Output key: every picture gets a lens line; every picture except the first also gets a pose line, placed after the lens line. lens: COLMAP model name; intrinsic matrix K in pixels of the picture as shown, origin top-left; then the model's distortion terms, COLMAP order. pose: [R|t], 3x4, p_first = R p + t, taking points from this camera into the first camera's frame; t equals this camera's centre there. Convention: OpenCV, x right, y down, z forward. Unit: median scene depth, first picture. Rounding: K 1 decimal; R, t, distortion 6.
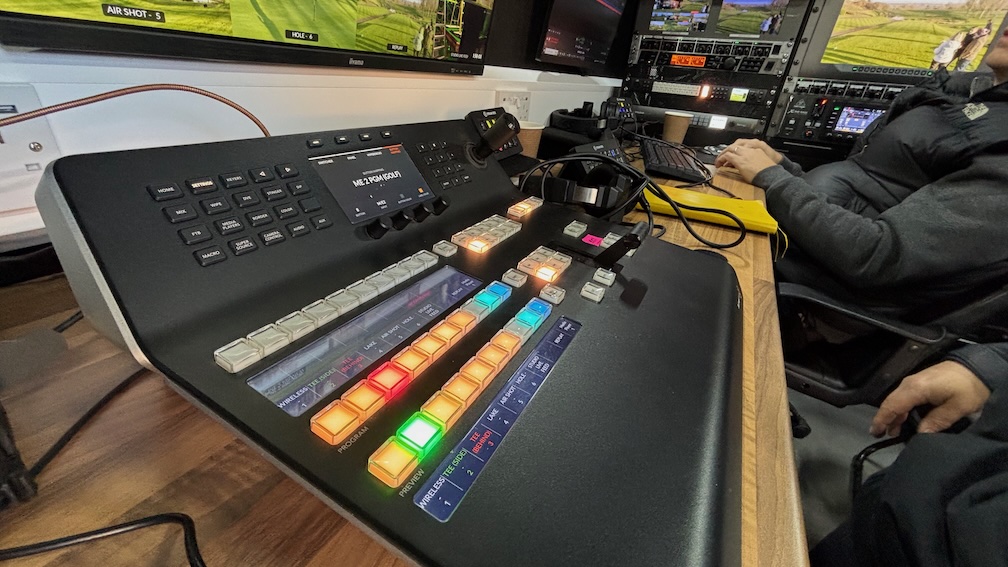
lens RADIAL K [[401.9, 0, 500.4], [0, 401.9, 286.6], [0, 0, 1]] dist [-0.000676, -0.000094]
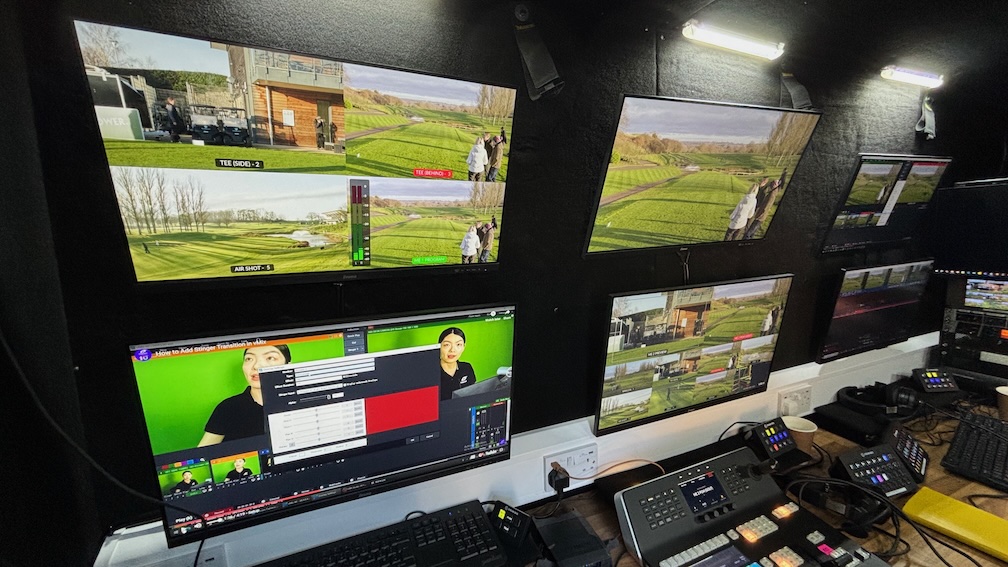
lens RADIAL K [[401.9, 0, 502.3], [0, 401.9, 282.3], [0, 0, 1]] dist [-0.000676, -0.000094]
pose [[0.781481, -0.023823, -0.623474, 0.169305], [-0.208270, 0.931995, -0.296663, -0.272847], [0.588142, 0.361688, 0.723375, -1.115898]]
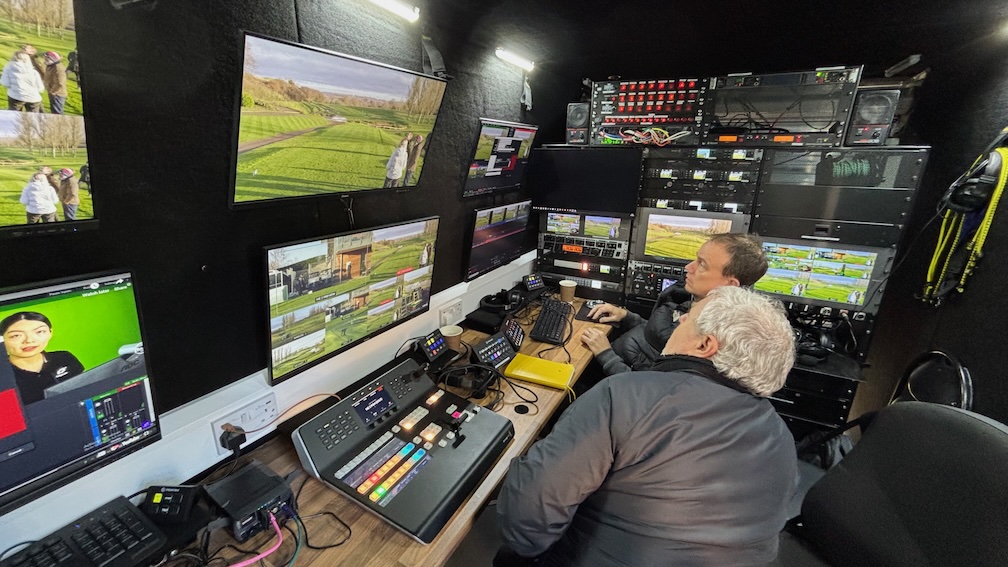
lens RADIAL K [[401.9, 0, 498.3], [0, 401.9, 282.5], [0, 0, 1]] dist [-0.000676, -0.000094]
pose [[0.998210, -0.058510, -0.012373, 0.398317], [0.055061, 0.979909, -0.191692, -0.302130], [0.023340, 0.190668, 0.981377, -1.171852]]
